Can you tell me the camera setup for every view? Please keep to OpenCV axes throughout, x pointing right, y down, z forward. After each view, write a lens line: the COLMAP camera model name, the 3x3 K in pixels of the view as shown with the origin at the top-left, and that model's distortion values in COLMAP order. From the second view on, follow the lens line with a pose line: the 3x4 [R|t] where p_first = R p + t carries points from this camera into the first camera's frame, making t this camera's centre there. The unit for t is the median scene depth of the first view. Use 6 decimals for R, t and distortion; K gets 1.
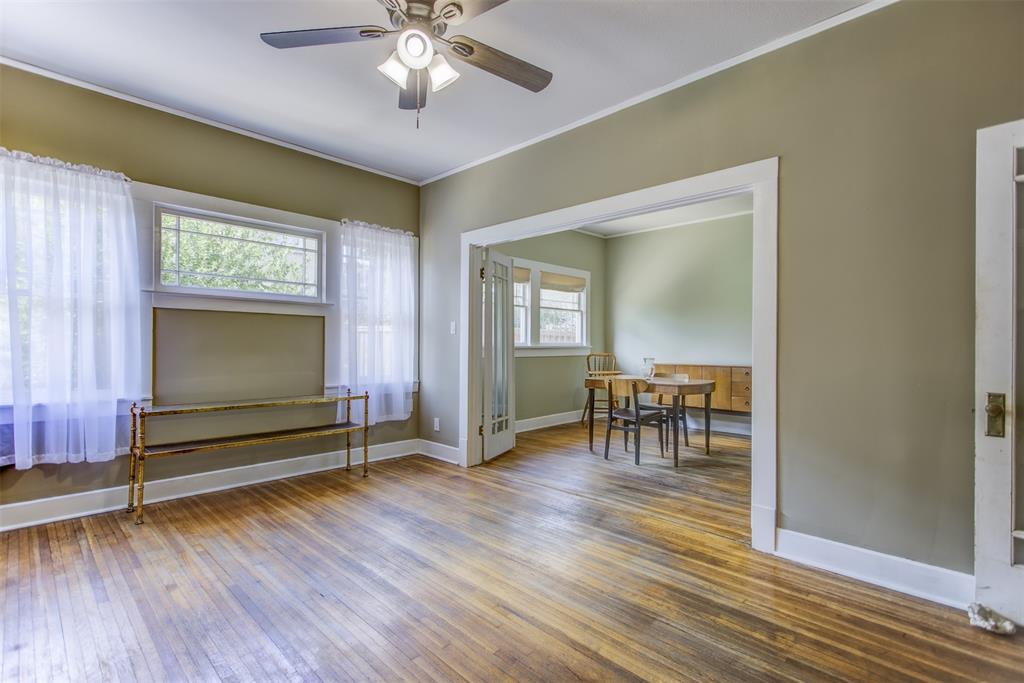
lens RADIAL K [[482.2, 0, 515.9], [0, 482.2, 342.6], [0, 0, 1]] dist [0.005013, 0.000413]
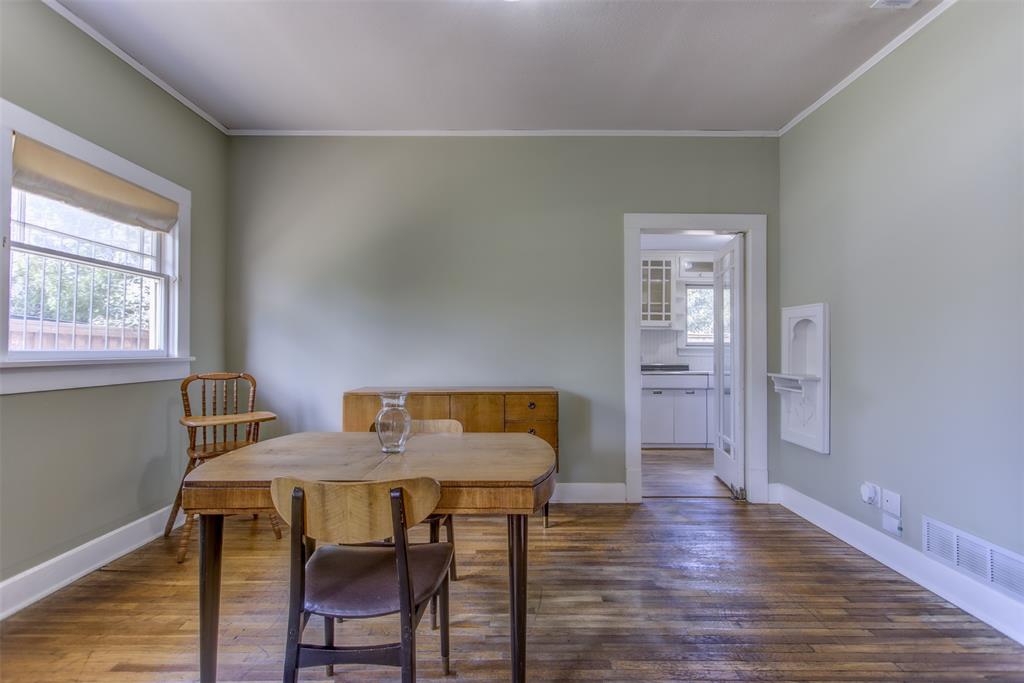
lens RADIAL K [[479.3, 0, 516.1], [0, 479.3, 342.5], [0, 0, 1]] dist [0.002169, -0.000119]
pose [[0.715948, 0.006350, 0.698125, 0.078122], [0.001950, 0.999937, -0.011096, -0.001651], [-0.698151, 0.009305, 0.715890, 0.609142]]
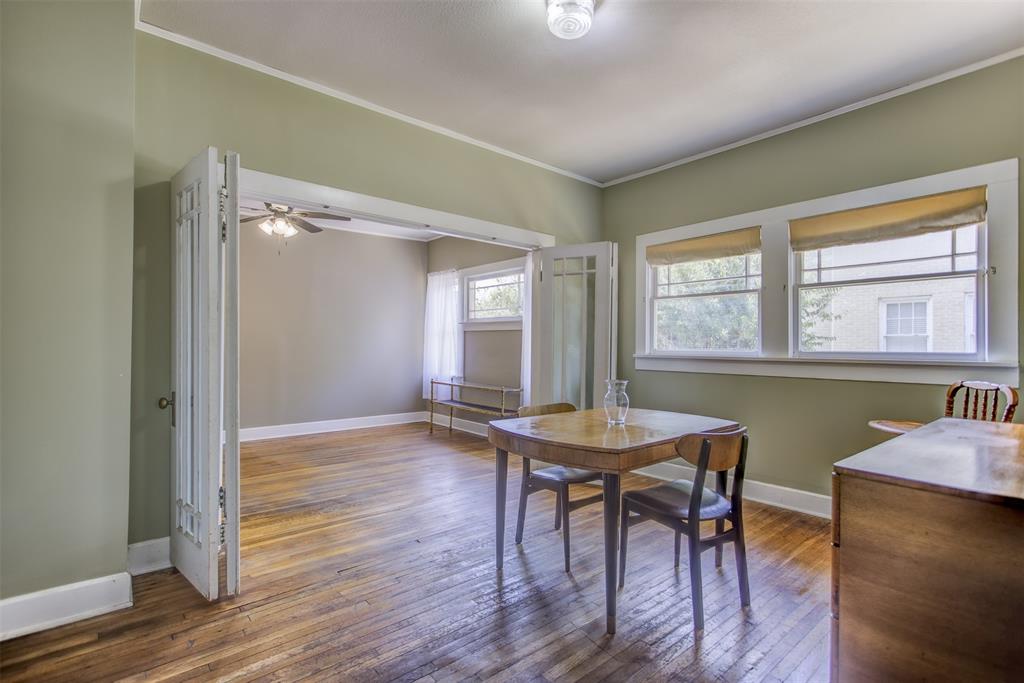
lens RADIAL K [[479.3, 0, 516.1], [0, 479.3, 342.5], [0, 0, 1]] dist [0.002169, -0.000119]
pose [[-0.099951, -0.010690, -0.994935, 0.716202], [-0.003678, 0.999939, -0.010375, -0.003654], [0.994986, 0.002622, -0.099984, 0.857809]]
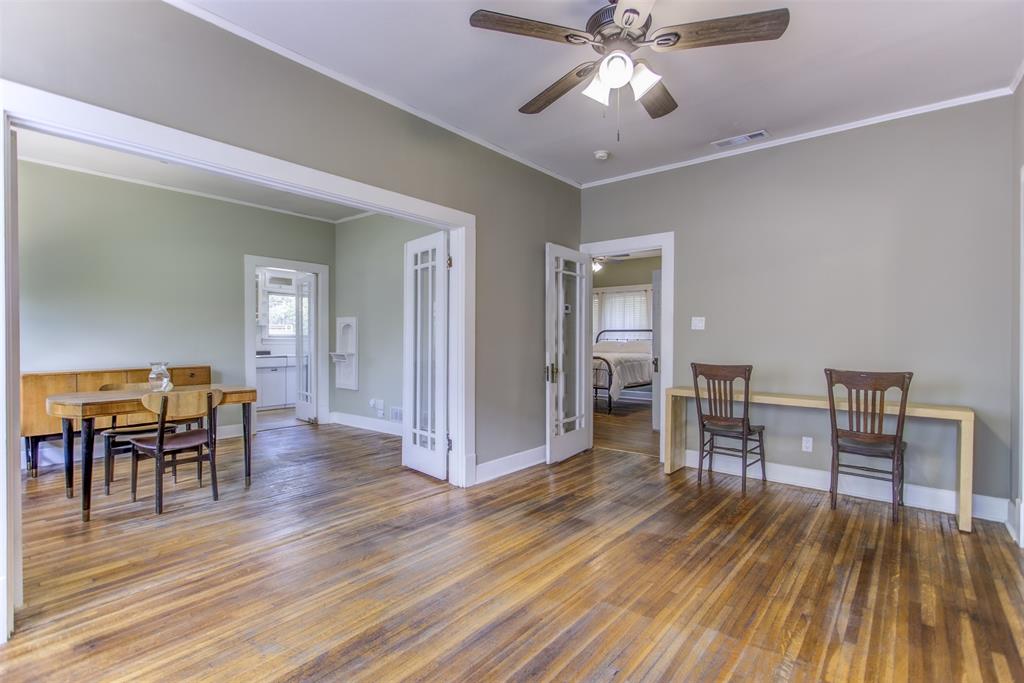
lens RADIAL K [[479.3, 0, 516.1], [0, 479.3, 342.5], [0, 0, 1]] dist [0.002169, -0.000119]
pose [[-0.083030, -0.012158, 0.996473, -0.445214], [-0.001459, 0.999926, 0.012078, -0.007006], [-0.996546, -0.000451, -0.083042, 0.473751]]
